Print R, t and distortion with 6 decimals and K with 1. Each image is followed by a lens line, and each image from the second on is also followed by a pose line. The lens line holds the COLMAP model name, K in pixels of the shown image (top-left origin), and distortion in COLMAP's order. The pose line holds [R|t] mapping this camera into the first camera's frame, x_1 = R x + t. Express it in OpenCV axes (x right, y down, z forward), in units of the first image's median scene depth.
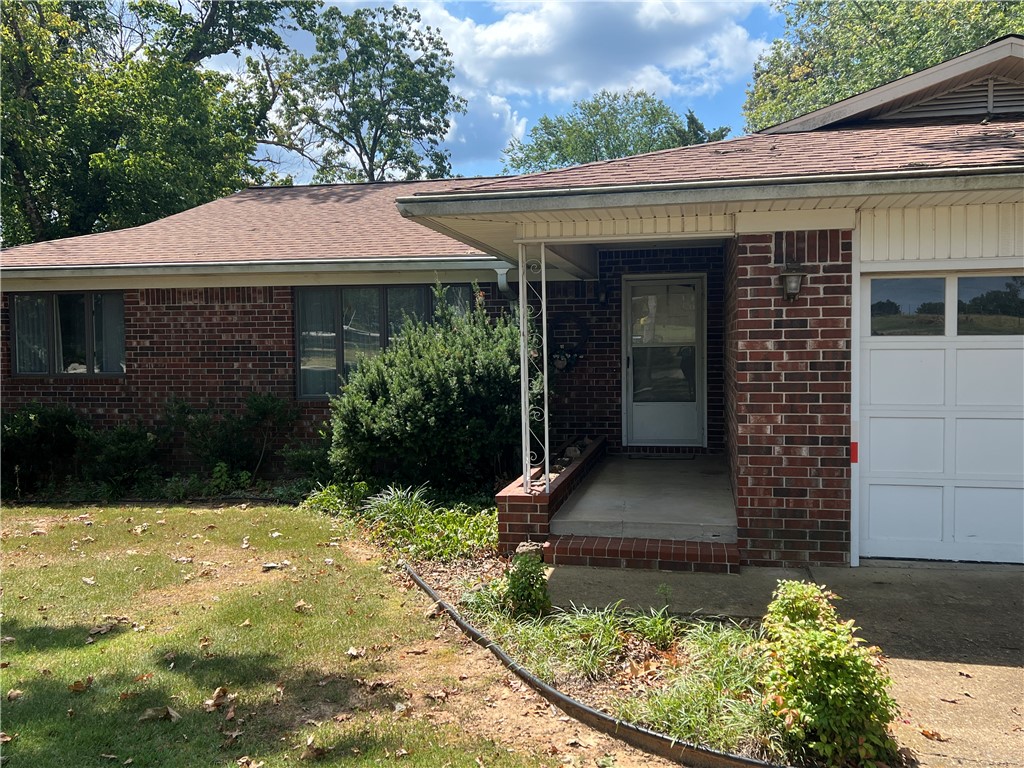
lens RADIAL K [[898.5, 0, 514.0], [0, 898.5, 399.6], [0, 0, 1]] dist [0.004882, 0.002095]
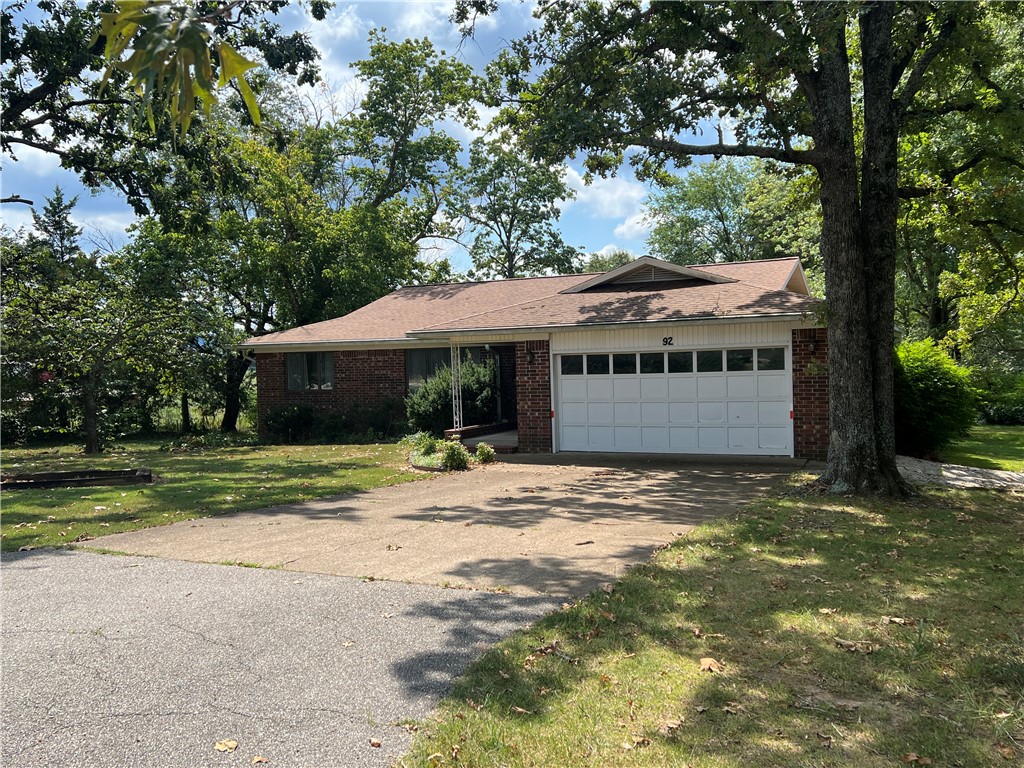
lens RADIAL K [[904.1, 0, 511.9], [0, 904.1, 383.5], [0, 0, 1]] dist [0.104174, 0.000909]
pose [[0.970085, -0.008402, -0.242621, 0.436535], [0.000419, 0.999457, -0.032938, 0.024732], [0.242766, 0.031851, 0.969562, -0.865200]]
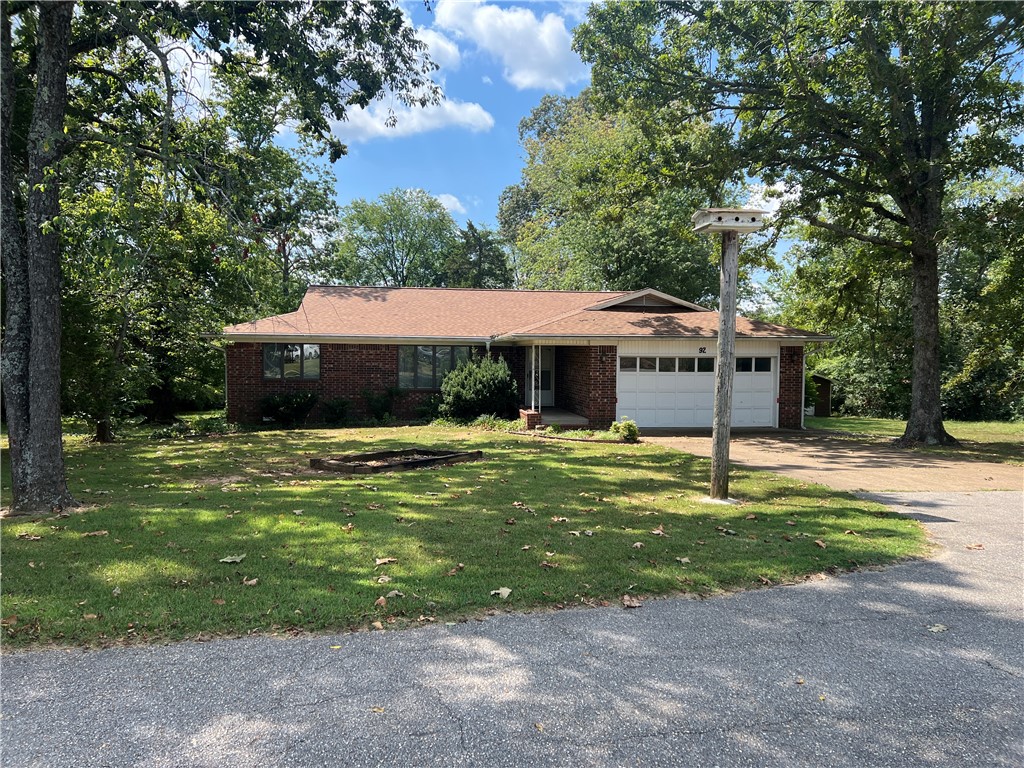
lens RADIAL K [[774.7, 0, 516.3], [0, 774.7, 386.2], [0, 0, 1]] dist [0.065516, -0.068209]
pose [[0.942013, 0.008839, 0.335461, -0.538493], [-0.000372, 0.999680, -0.025296, 0.037244], [-0.335577, 0.023704, 0.941715, -0.945486]]
